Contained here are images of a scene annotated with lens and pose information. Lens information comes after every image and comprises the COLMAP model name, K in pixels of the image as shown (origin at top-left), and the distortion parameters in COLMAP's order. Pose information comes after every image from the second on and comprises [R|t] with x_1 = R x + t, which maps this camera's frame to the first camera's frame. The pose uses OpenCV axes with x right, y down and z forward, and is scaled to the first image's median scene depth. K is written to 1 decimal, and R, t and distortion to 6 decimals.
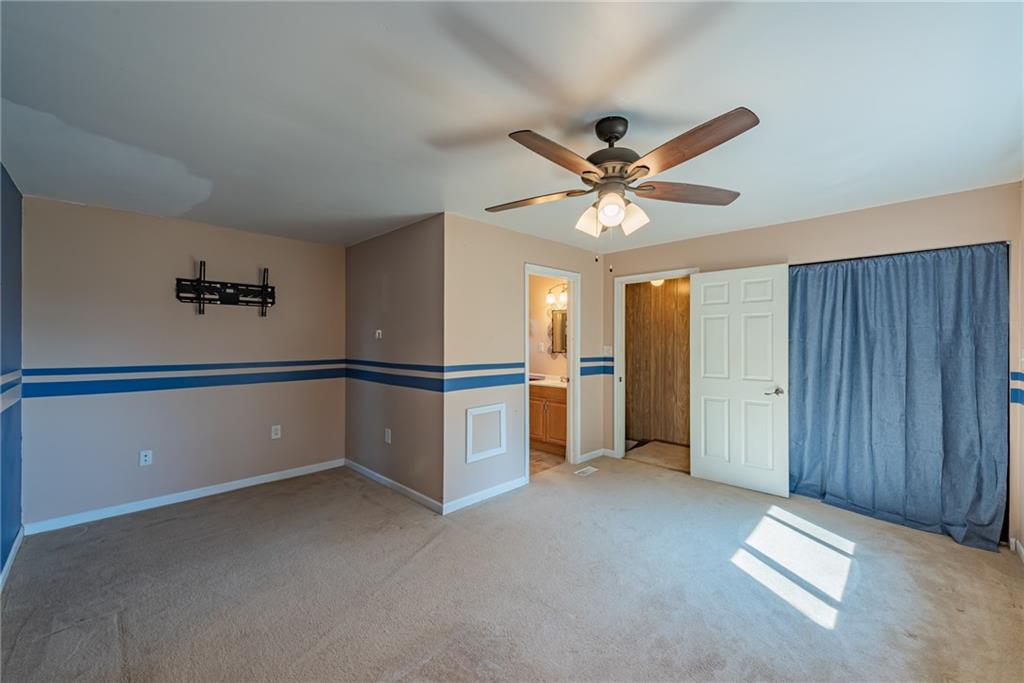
lens RADIAL K [[403.6, 0, 512.6], [0, 403.6, 340.9], [0, 0, 1]] dist [0.005914, -0.000974]
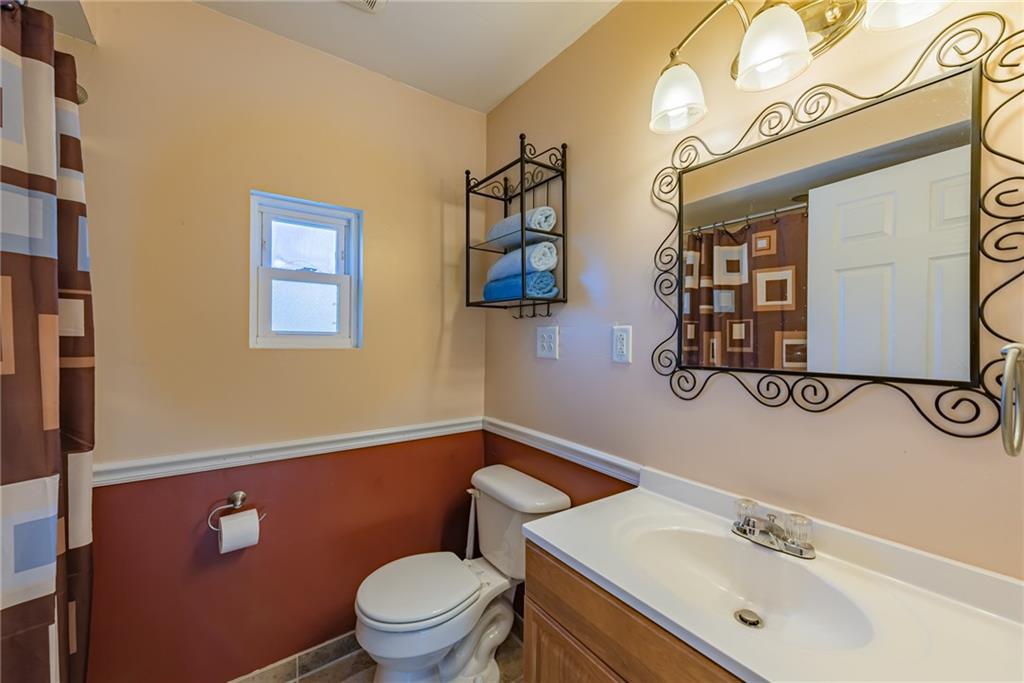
lens RADIAL K [[403.6, 0, 513.4], [0, 403.6, 343.2], [0, 0, 1]] dist [0.005914, -0.000974]
pose [[0.982377, 0.006260, -0.186805, 0.053060], [-0.005367, 0.999972, 0.005285, 0.014299], [0.186833, -0.004189, 0.982383, 0.768750]]
